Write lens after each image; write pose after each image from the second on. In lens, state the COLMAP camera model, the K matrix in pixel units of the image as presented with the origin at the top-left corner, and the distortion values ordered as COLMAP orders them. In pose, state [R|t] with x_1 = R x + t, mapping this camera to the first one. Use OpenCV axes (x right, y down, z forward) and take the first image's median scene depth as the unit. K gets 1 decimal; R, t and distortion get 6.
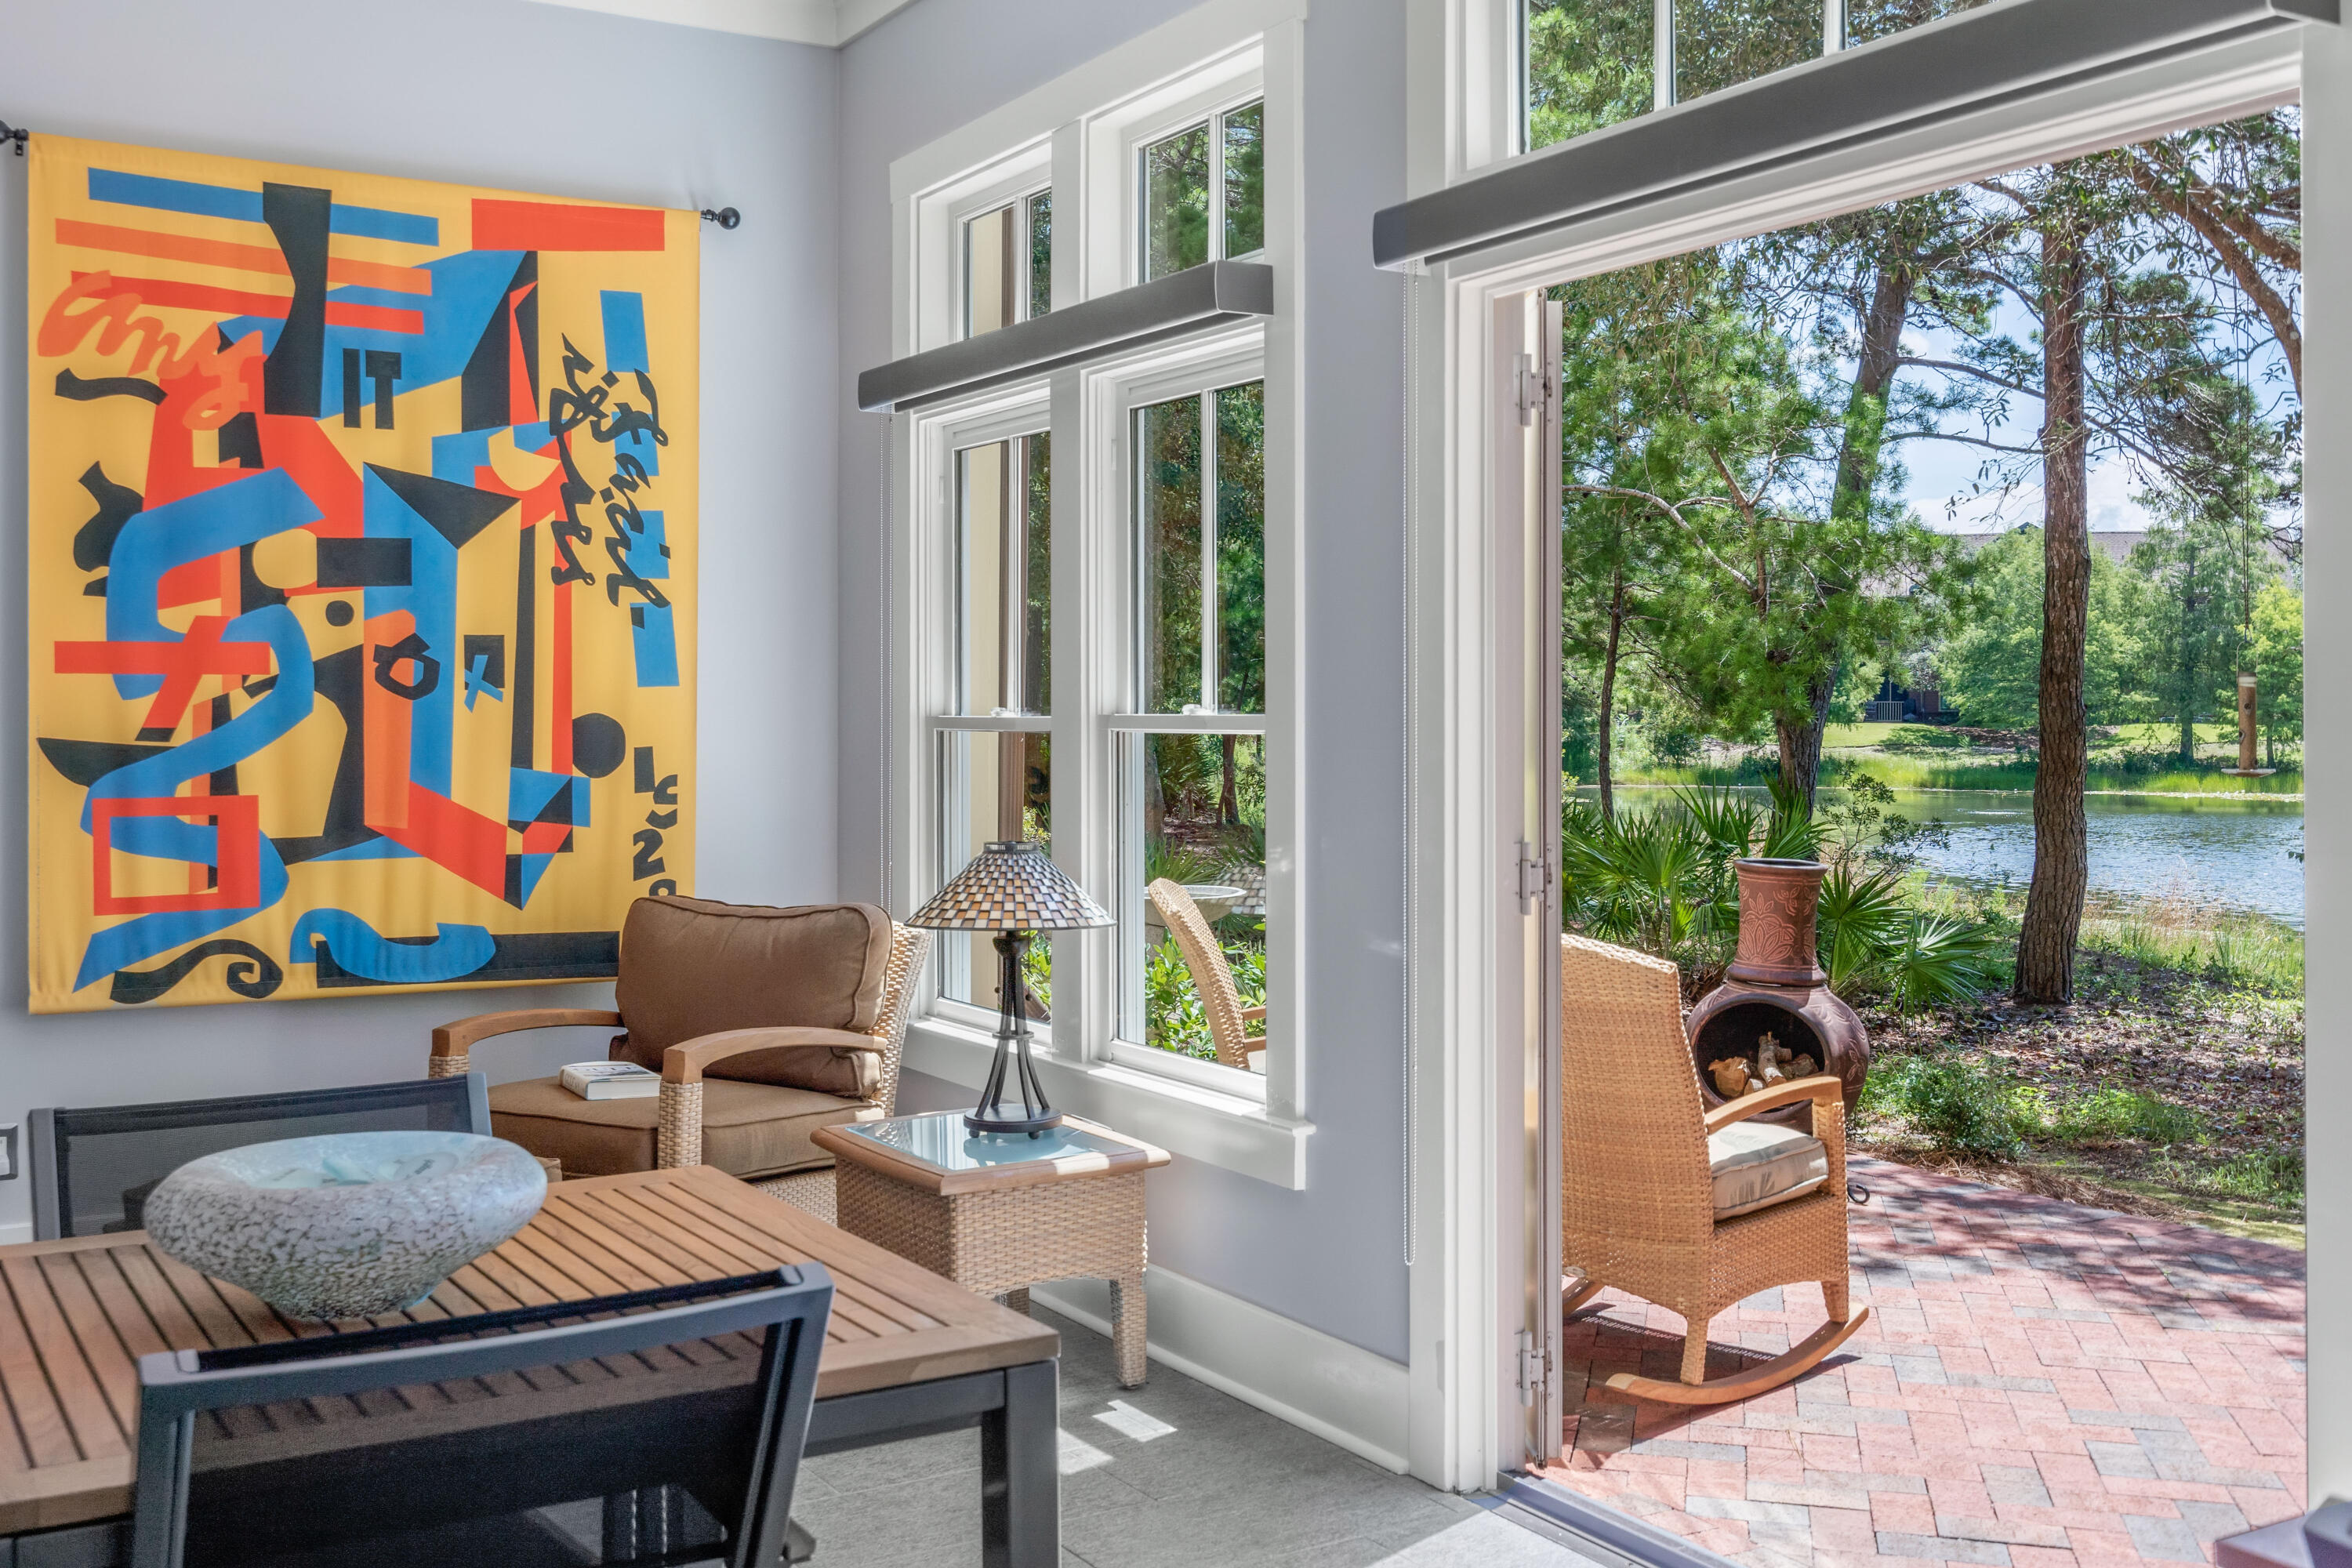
lens RADIAL K [[2206.2, 0, 1175.0], [0, 2206.2, 691.2], [0, 0, 1]] dist [0.001545, -0.000021]
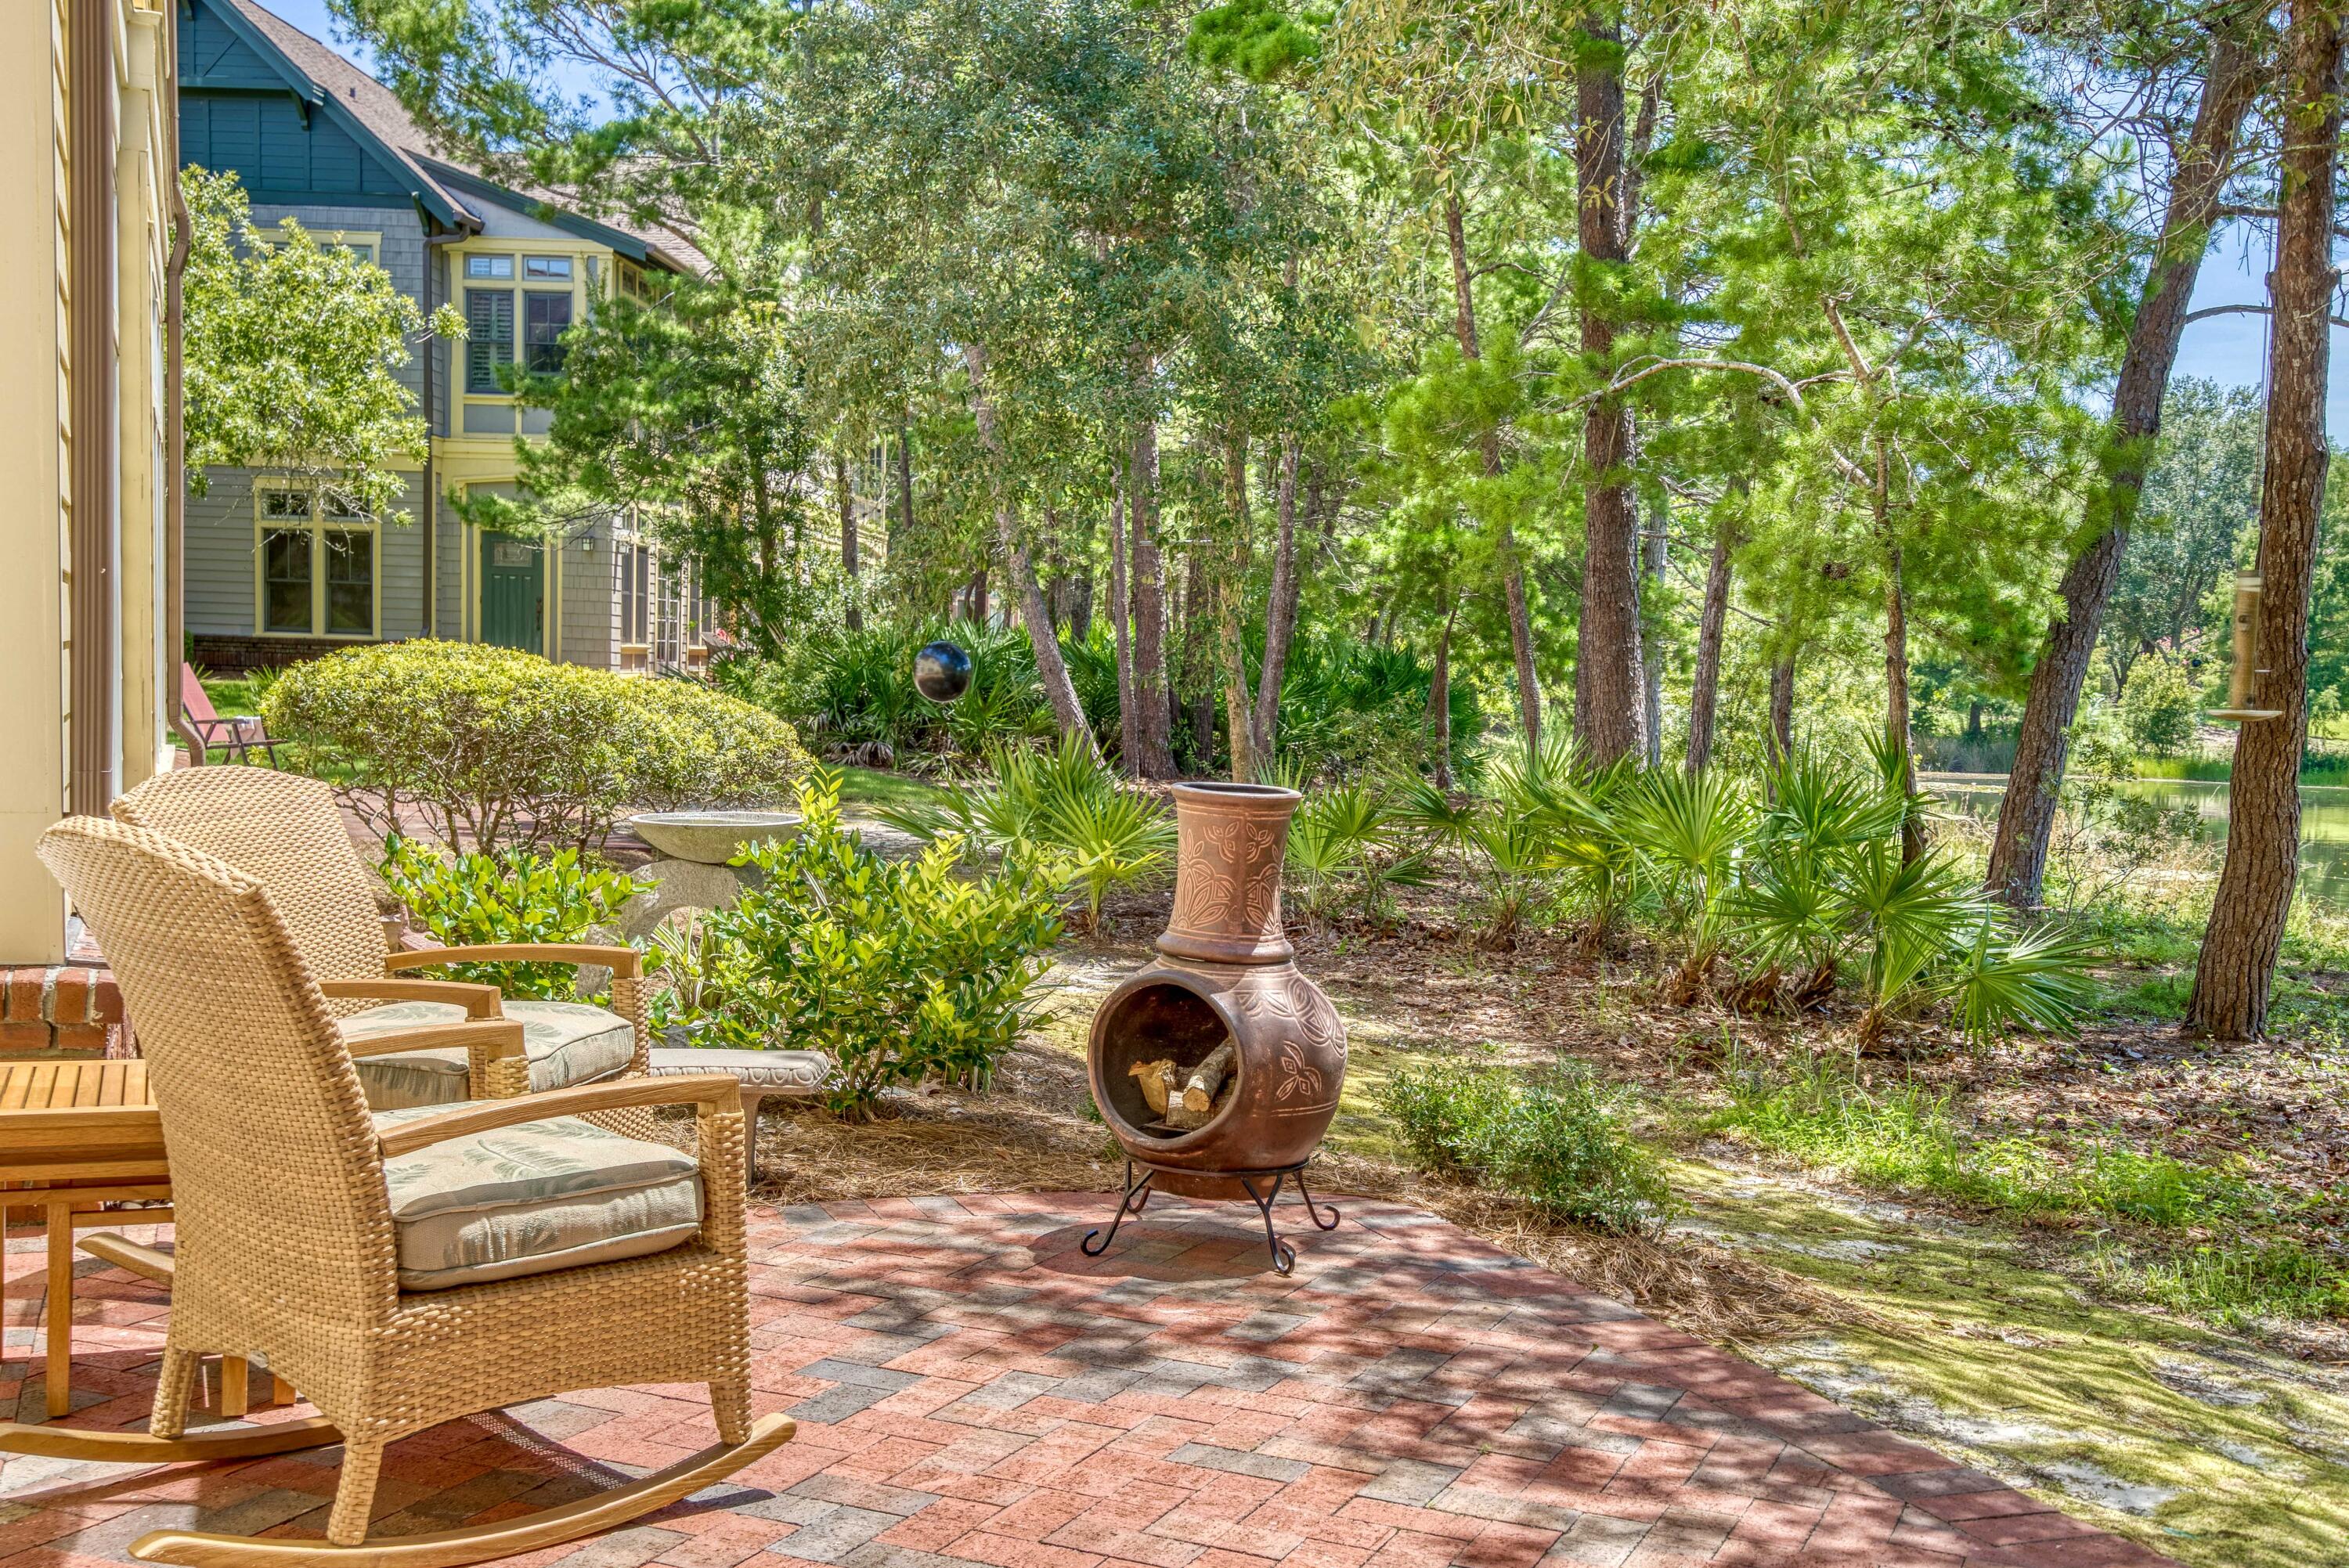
lens RADIAL K [[2456.7, 0, 1177.0], [0, 2456.7, 868.8], [0, 0, 1]] dist [0.073063, 0.007255]
pose [[0.986985, 0.043208, -0.154896, 0.212879], [-0.029151, 0.995342, 0.091899, 0.017442], [0.158145, -0.086187, 0.983647, 0.123364]]
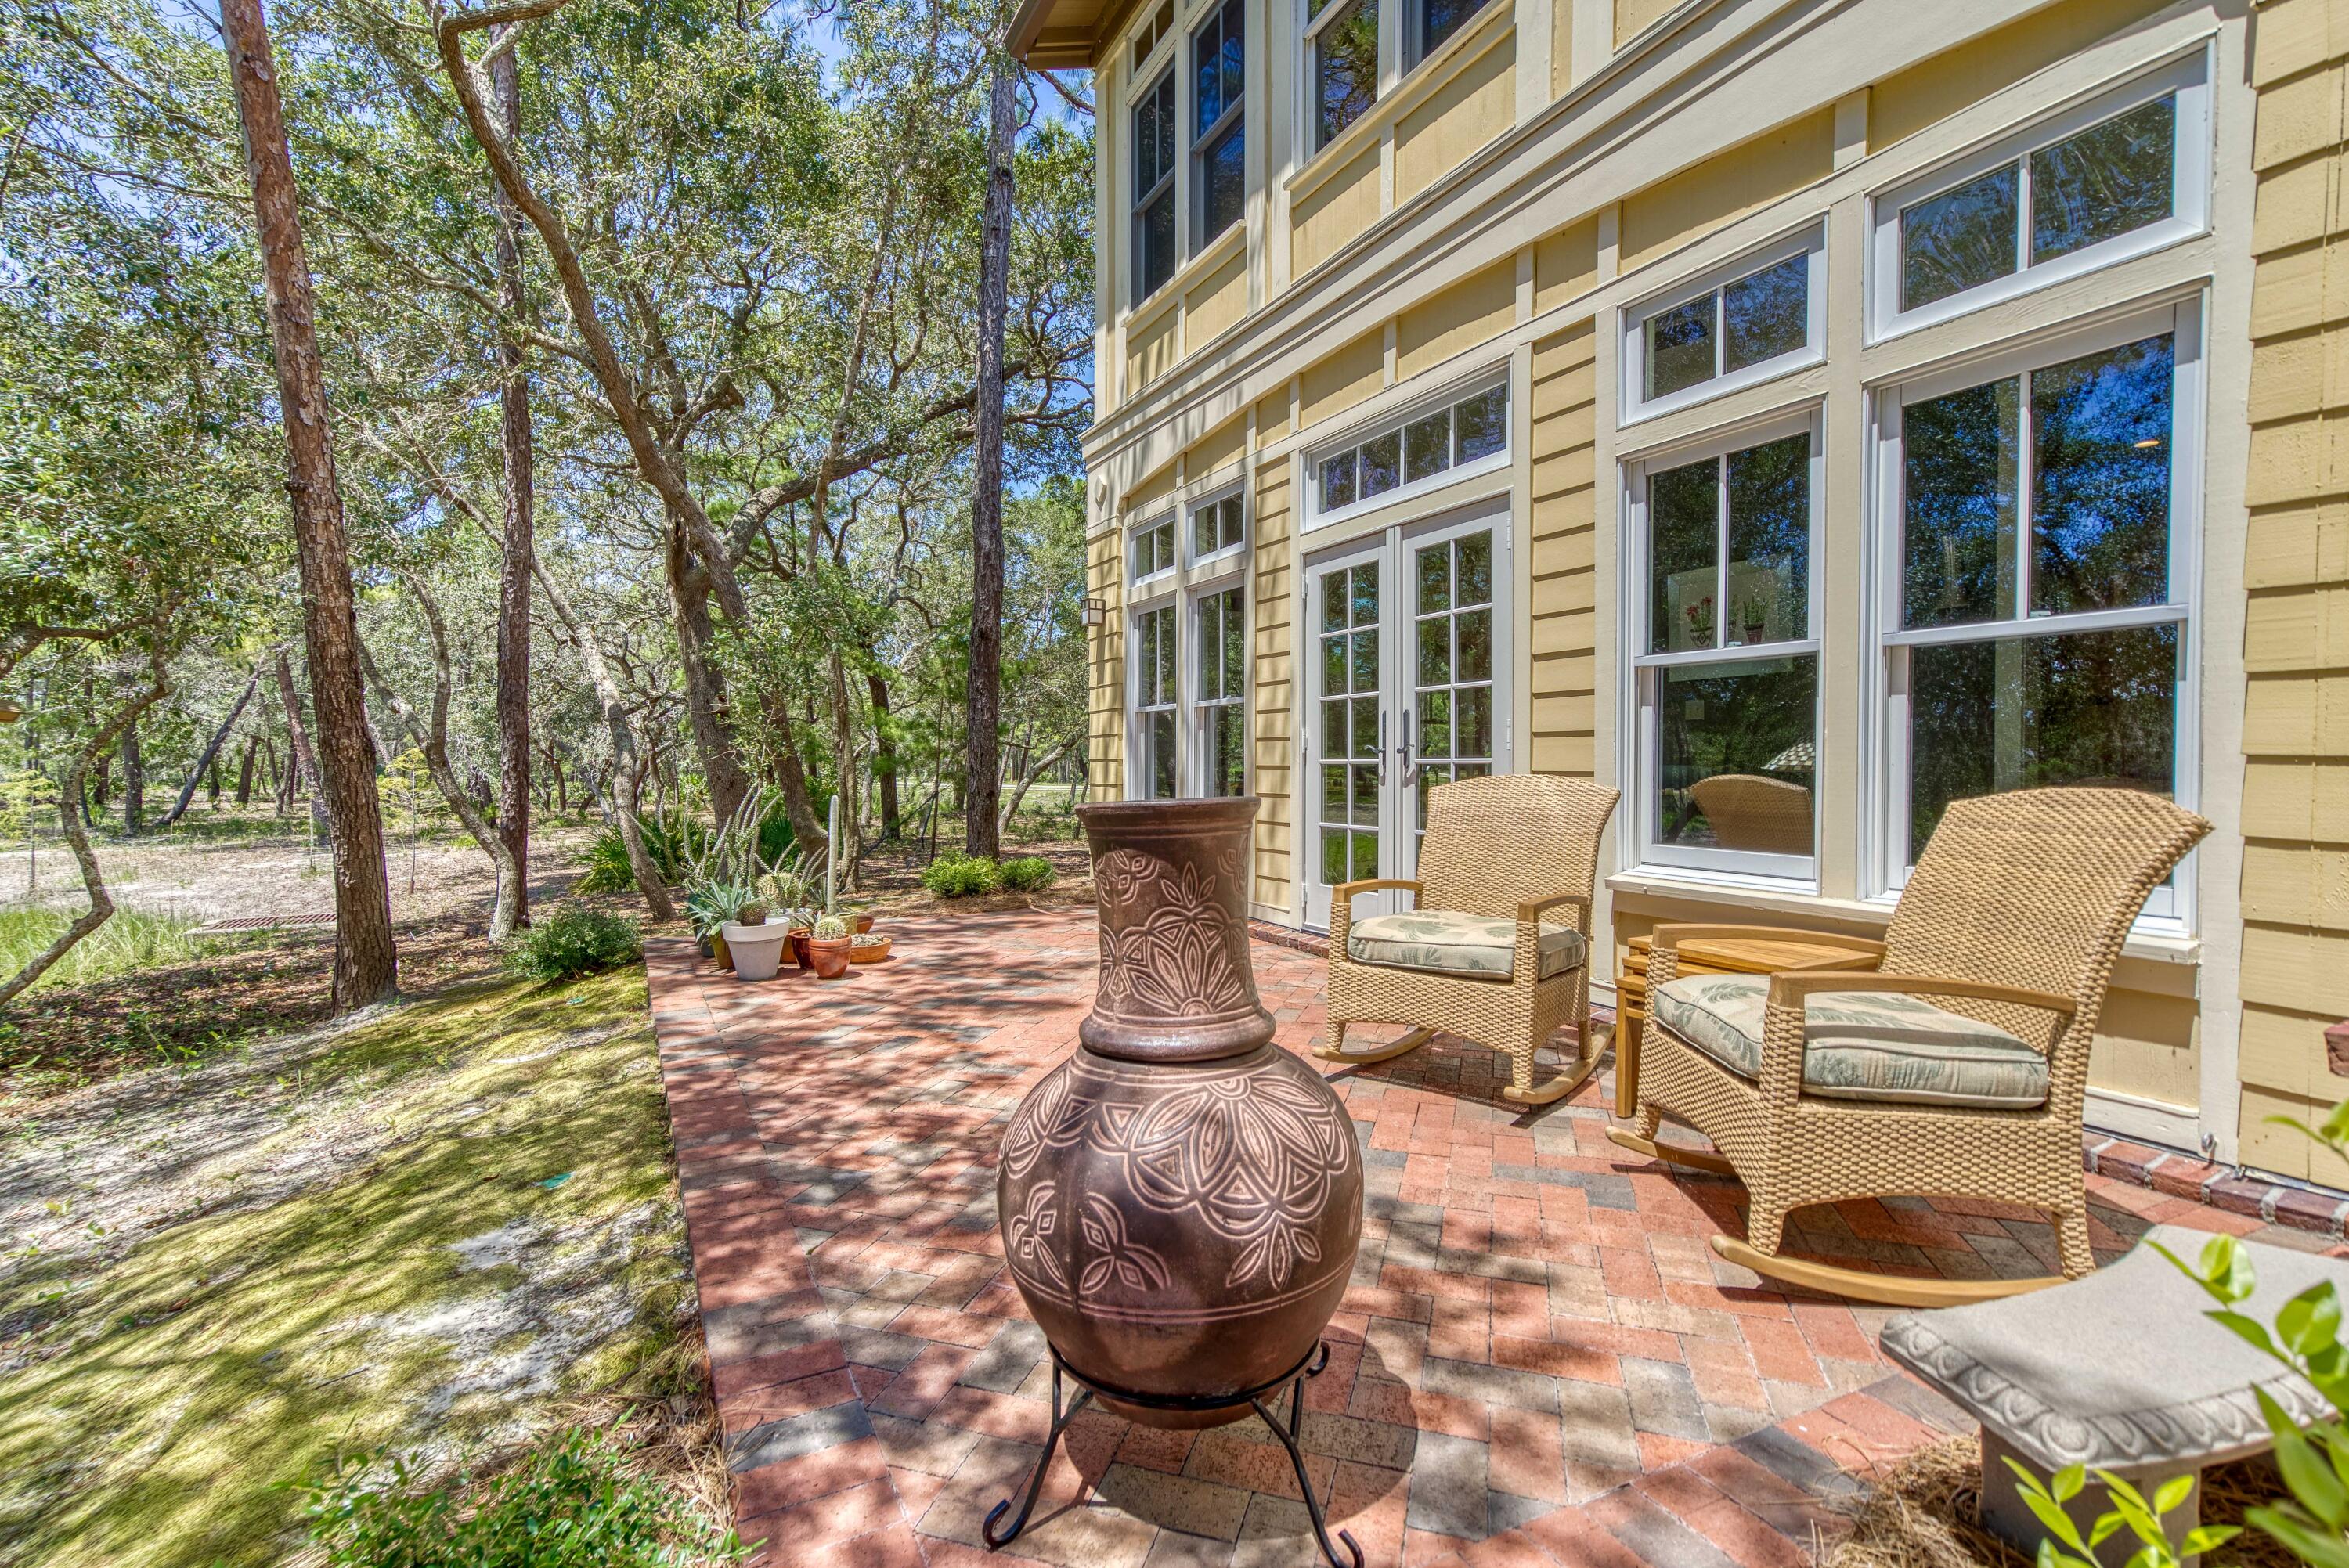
lens RADIAL K [[1104.1, 0, 1161.2], [0, 1104.1, 786.4], [0, 0, 1]] dist [0.000483, 0.010267]
pose [[-0.998440, -0.004149, 0.055682, 0.146727], [-0.003548, 0.999934, 0.010894, 0.040707], [-0.055724, 0.010679, -0.998389, 0.704232]]
